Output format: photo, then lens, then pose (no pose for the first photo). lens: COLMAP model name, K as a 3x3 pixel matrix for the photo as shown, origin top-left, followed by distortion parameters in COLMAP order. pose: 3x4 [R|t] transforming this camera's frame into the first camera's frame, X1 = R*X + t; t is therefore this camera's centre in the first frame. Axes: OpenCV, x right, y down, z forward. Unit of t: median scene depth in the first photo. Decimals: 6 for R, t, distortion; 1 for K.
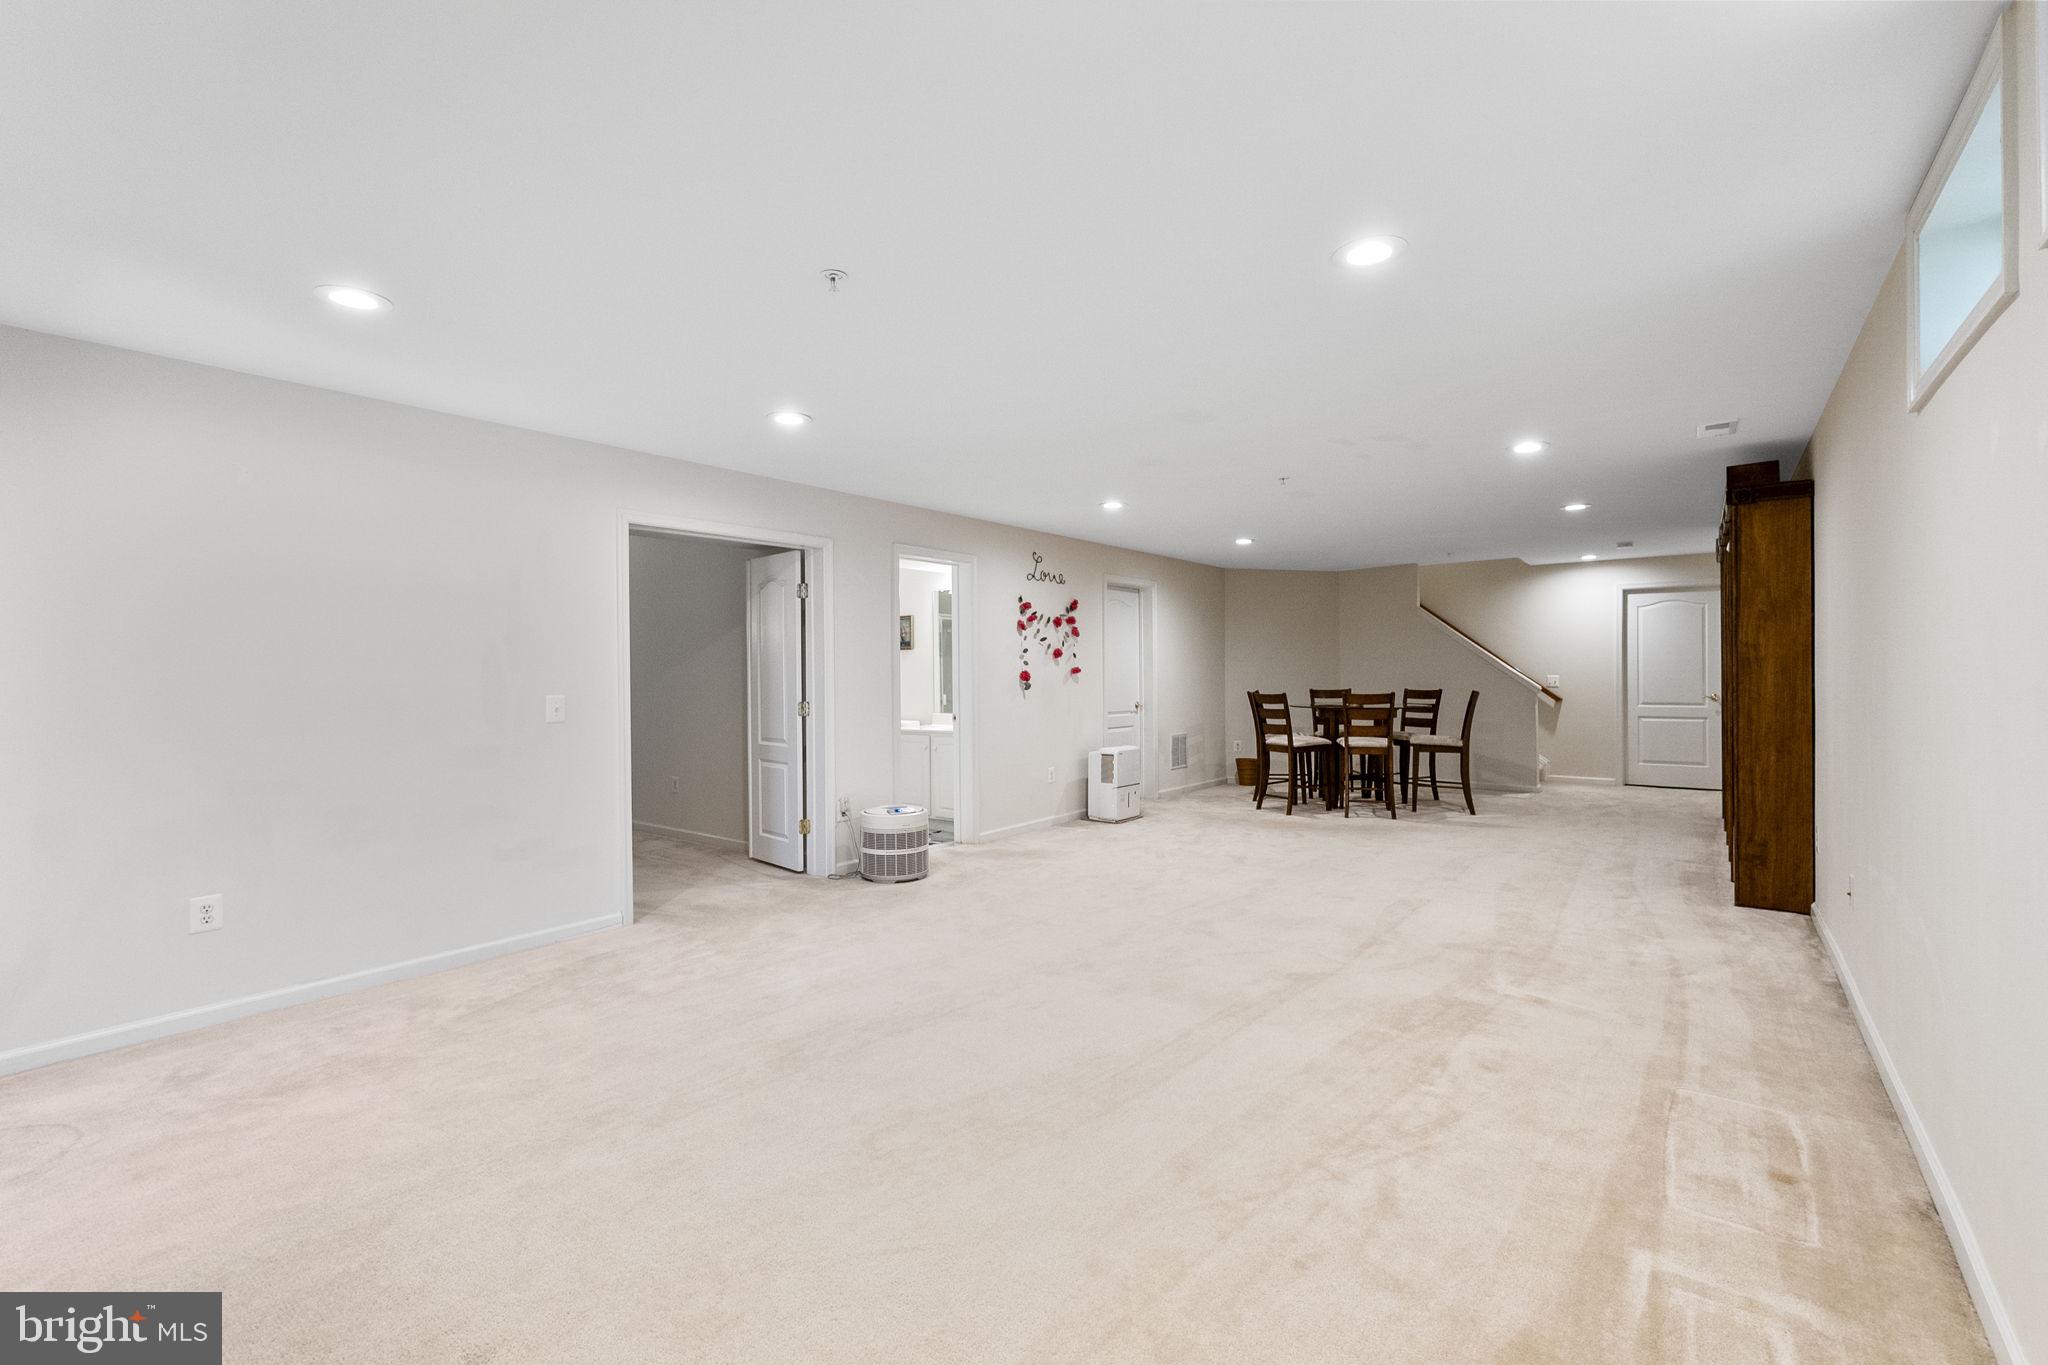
lens RADIAL K [[895.4, 0, 1021.0], [0, 895.4, 659.3], [0, 0, 1]] dist [0.002960, 0.000705]
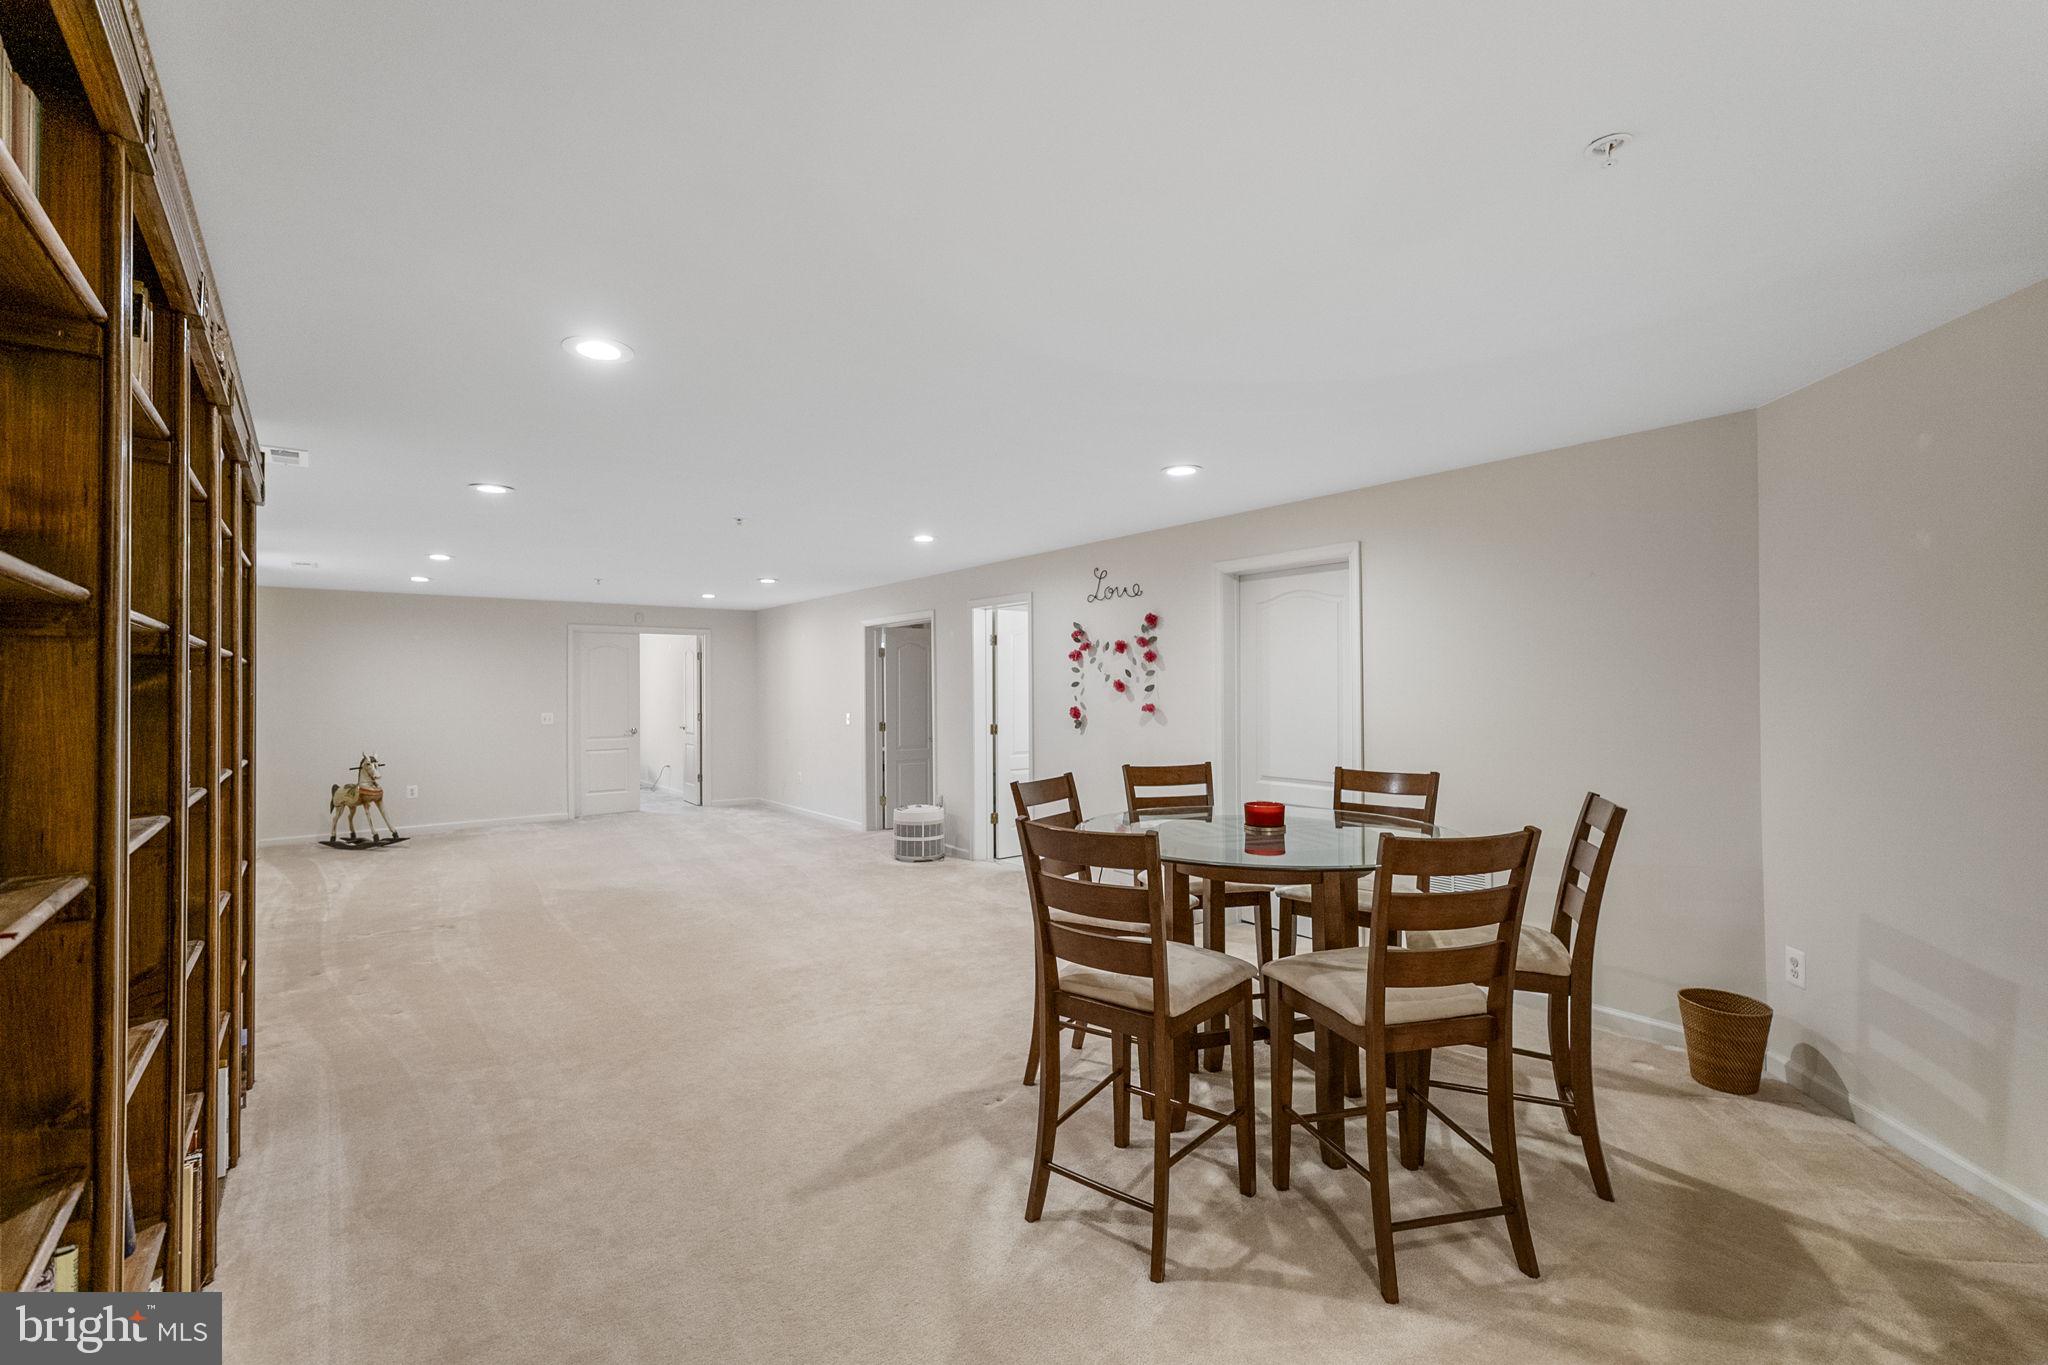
lens RADIAL K [[887.4, 0, 1020.3], [0, 887.4, 685.0], [0, 0, 1]] dist [0.001958, 0.000659]
pose [[-0.265758, -0.006041, -0.964021, 0.816999], [0.012300, 0.999878, -0.009656, -0.001004], [0.963961, -0.014423, -0.265652, 1.109430]]
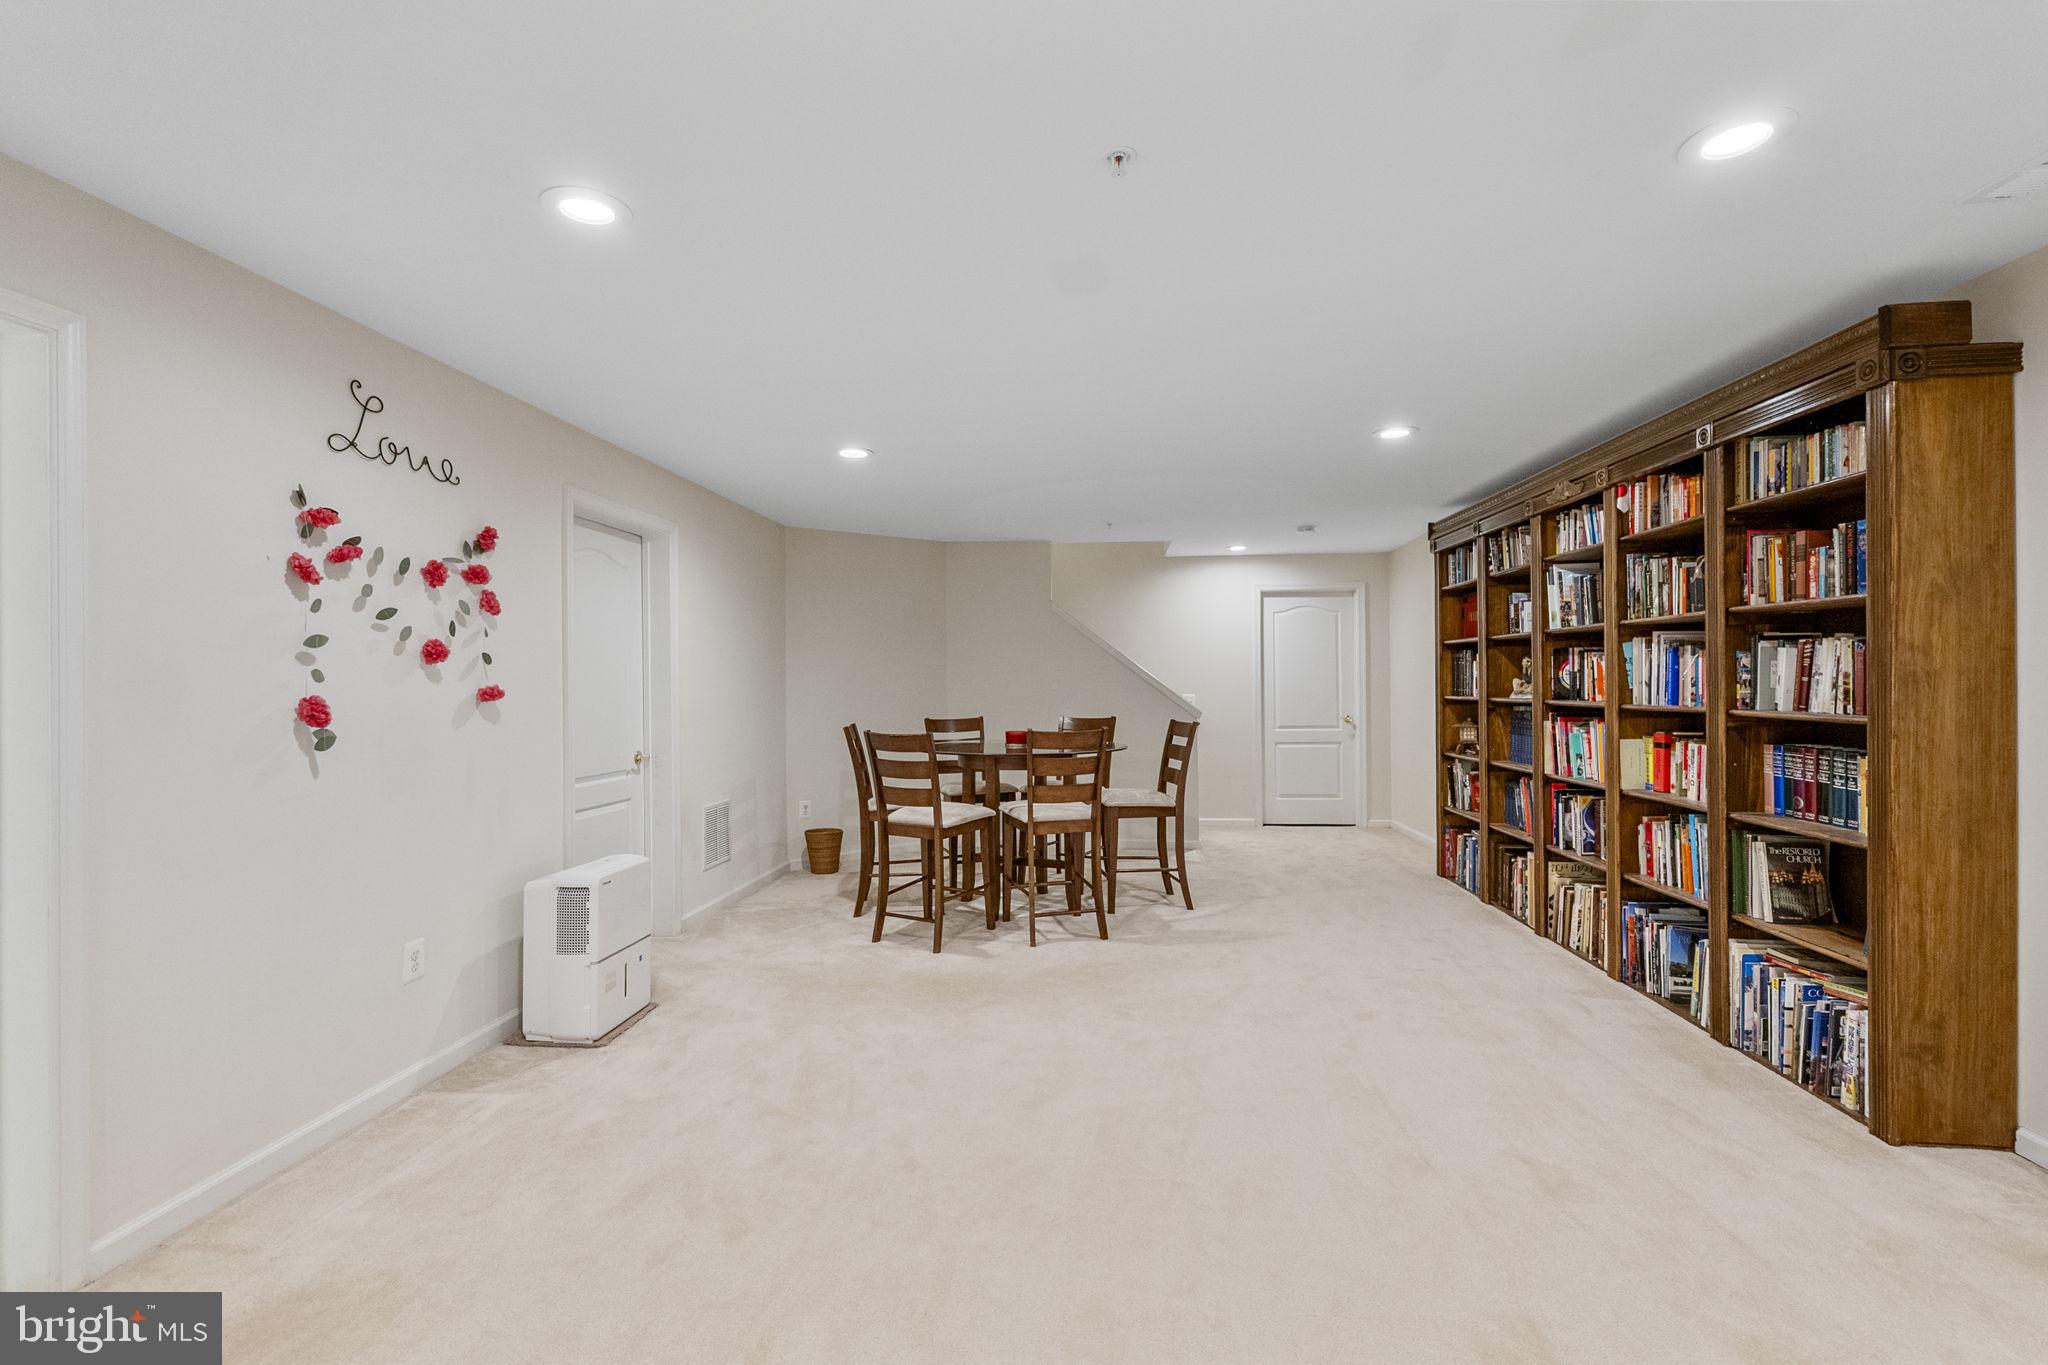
lens RADIAL K [[915.7, 0, 1028.7], [0, 915.7, 684.9], [0, 0, 1]] dist [0.001578, 0.000330]
pose [[0.851775, -0.000855, 0.523907, 0.051792], [-0.005977, 0.999918, 0.011350, 0.001720], [-0.523874, -0.012799, 0.851700, 0.504164]]
